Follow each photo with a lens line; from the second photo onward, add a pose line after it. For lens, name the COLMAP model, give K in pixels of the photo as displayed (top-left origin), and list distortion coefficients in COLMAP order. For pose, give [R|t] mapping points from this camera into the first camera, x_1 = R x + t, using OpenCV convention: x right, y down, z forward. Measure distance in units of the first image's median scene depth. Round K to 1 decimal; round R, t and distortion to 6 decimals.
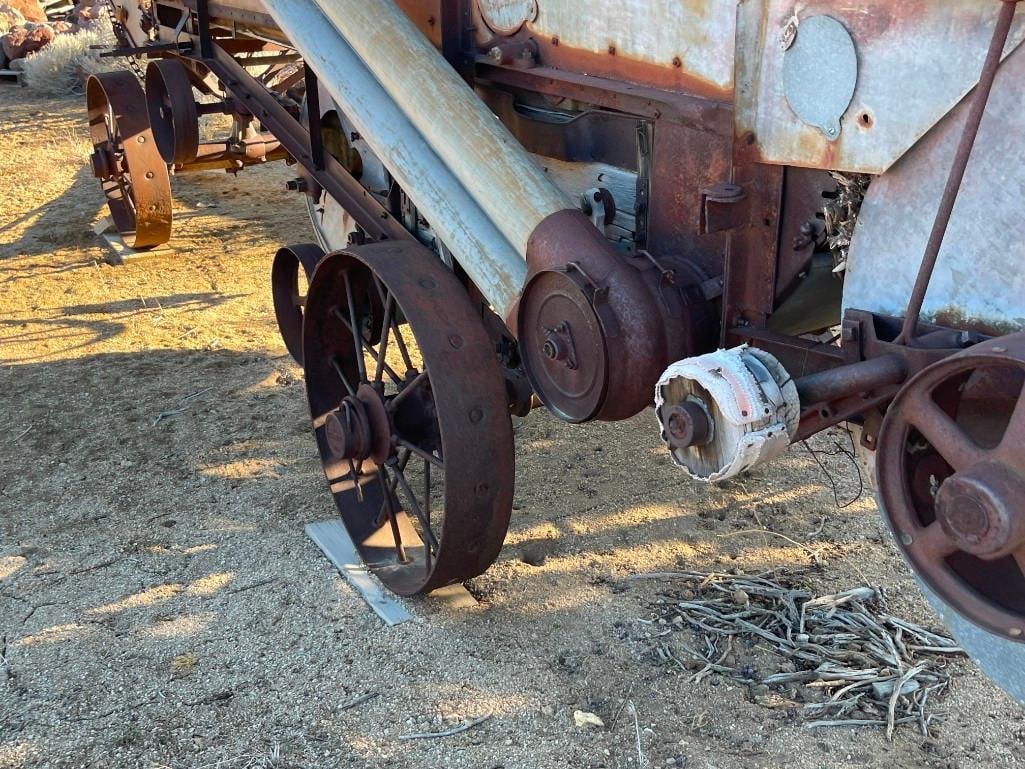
lens RADIAL K [[1054.0, 0, 514.5], [0, 1054.0, 379.4], [0, 0, 1]] dist [0.071385, -0.153036]
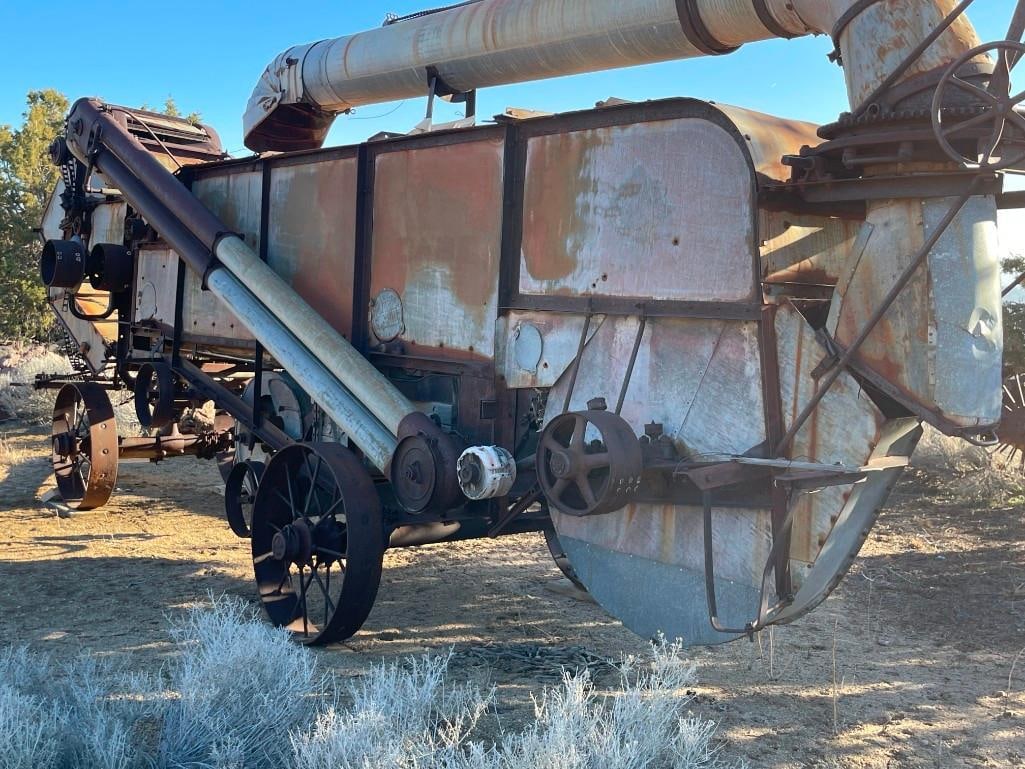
lens RADIAL K [[813.4, 0, 484.4], [0, 813.4, 384.2], [0, 0, 1]] dist [-0.005198, -0.005276]
pose [[0.988168, 0.055952, 0.142804, -0.042563], [-0.008261, 0.949147, -0.314724, 0.234462], [-0.153151, 0.309820, 0.938380, -0.432893]]
